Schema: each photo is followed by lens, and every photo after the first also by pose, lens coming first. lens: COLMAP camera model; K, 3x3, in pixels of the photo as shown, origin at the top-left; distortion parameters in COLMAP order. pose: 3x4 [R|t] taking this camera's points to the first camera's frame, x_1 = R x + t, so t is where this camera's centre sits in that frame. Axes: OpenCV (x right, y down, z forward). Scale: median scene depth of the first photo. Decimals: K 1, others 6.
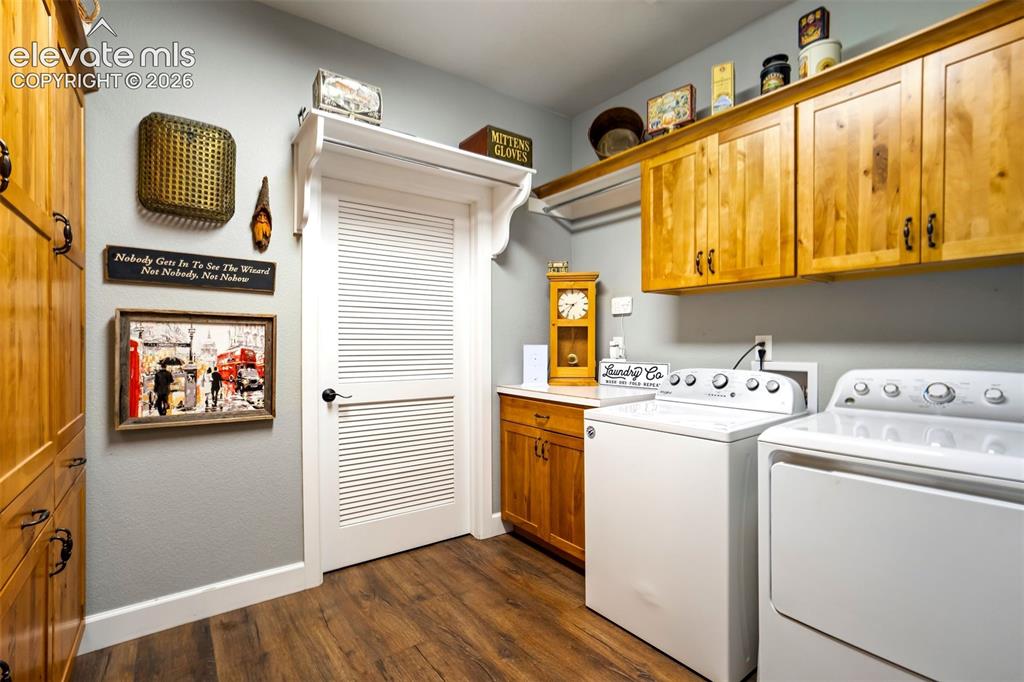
lens RADIAL K [[473.5, 0, 515.6], [0, 473.5, 335.9], [0, 0, 1]] dist [-0.019925, 0.009212]
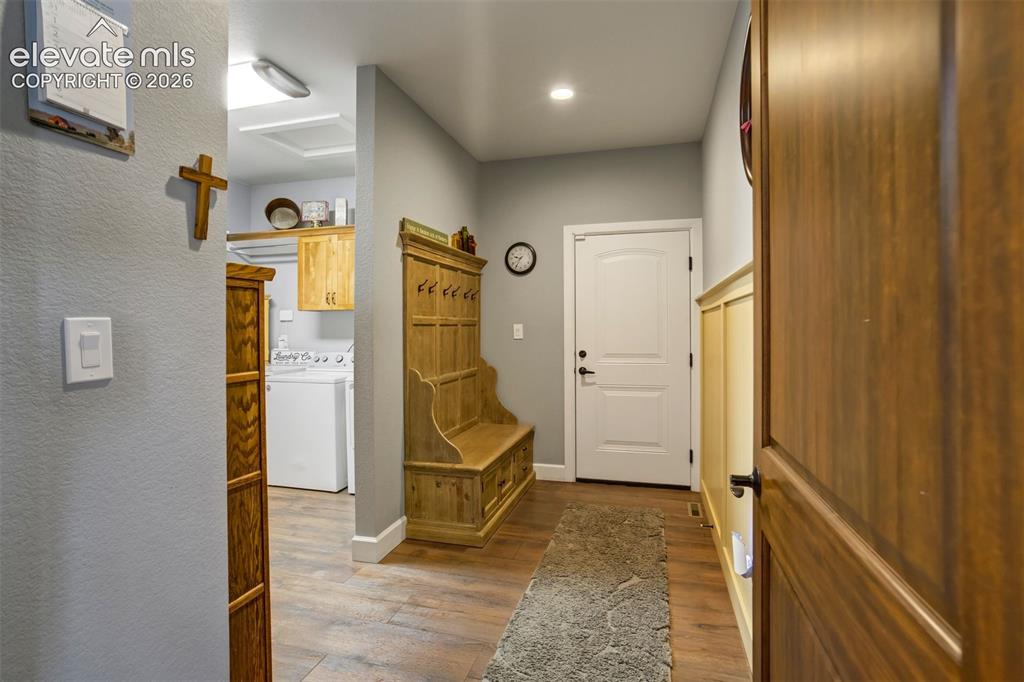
lens RADIAL K [[480.6, 0, 515.2], [0, 480.6, 340.5], [0, 0, 1]] dist [-0.046279, 0.026891]
pose [[0.789513, -0.007459, 0.613688, -0.199094], [-0.009783, 0.999646, 0.024736, -0.034060], [-0.613656, -0.025532, 0.789161, -0.970013]]
